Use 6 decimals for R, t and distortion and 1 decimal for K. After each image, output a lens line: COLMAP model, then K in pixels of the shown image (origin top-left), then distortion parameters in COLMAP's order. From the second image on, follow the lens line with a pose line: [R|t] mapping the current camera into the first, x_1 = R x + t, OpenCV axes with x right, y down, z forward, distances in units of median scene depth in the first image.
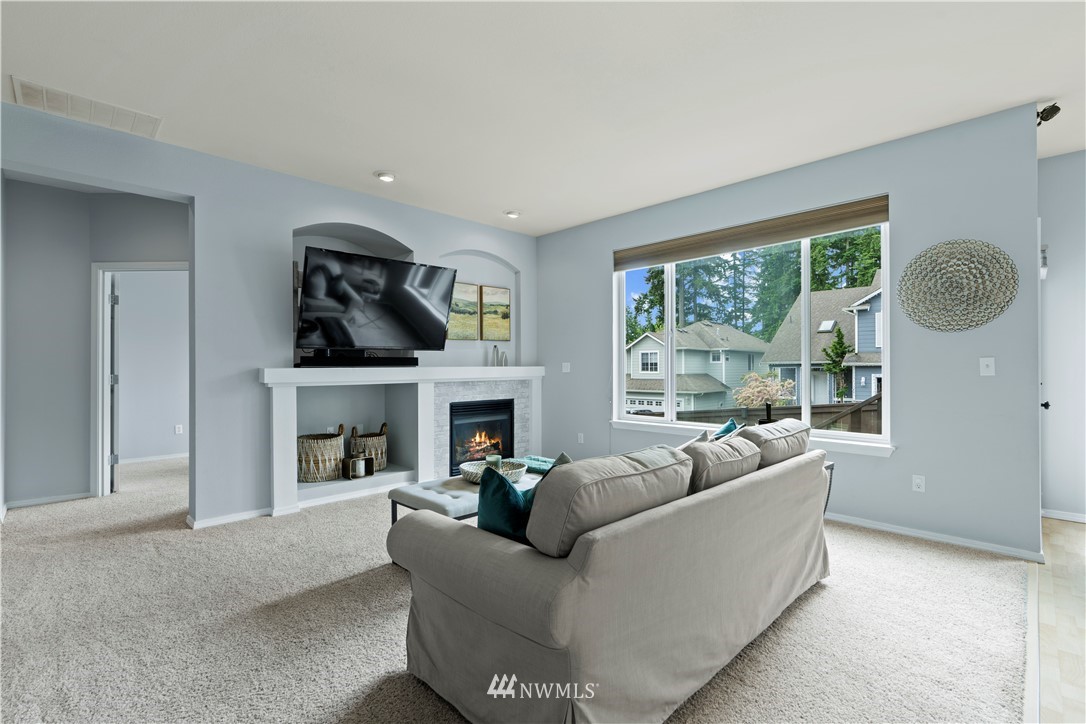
lens RADIAL K [[495.4, 0, 545.7], [0, 495.4, 364.6], [0, 0, 1]] dist [0.000541, -0.000268]
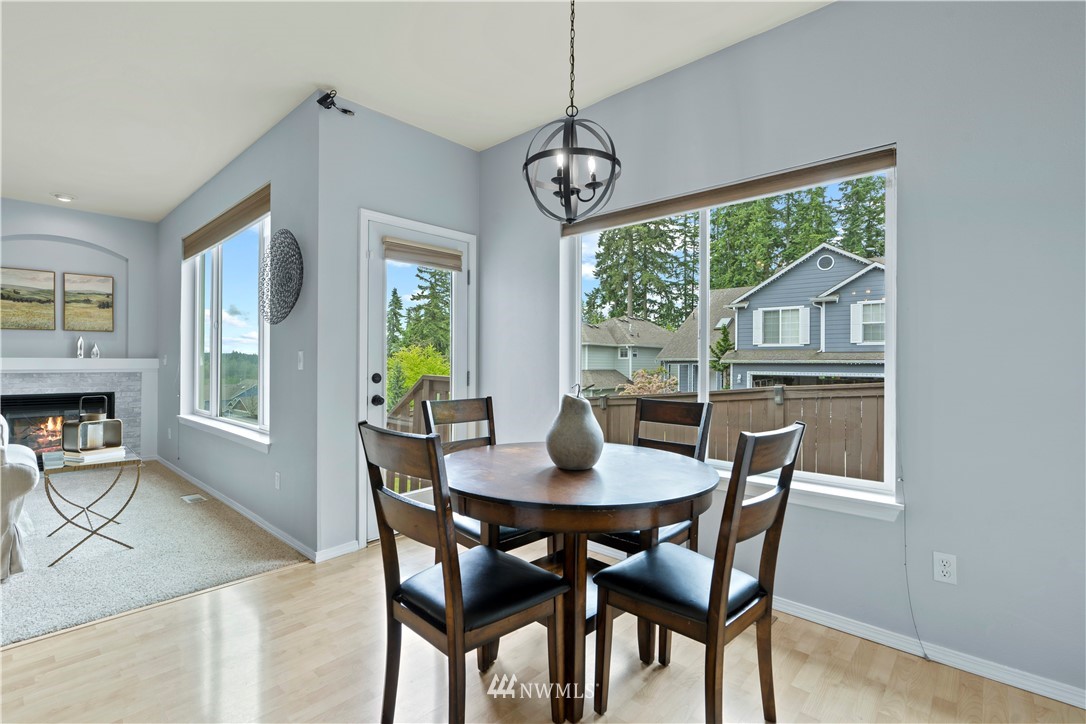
lens RADIAL K [[495.4, 0, 537.2], [0, 495.4, 364.3], [0, 0, 1]] dist [0.000541, -0.000268]
pose [[0.999518, 0.011204, 0.028965, 0.160003], [-0.011529, 0.999872, 0.011092, -0.001042], [-0.028837, -0.011420, 0.999519, 0.004640]]
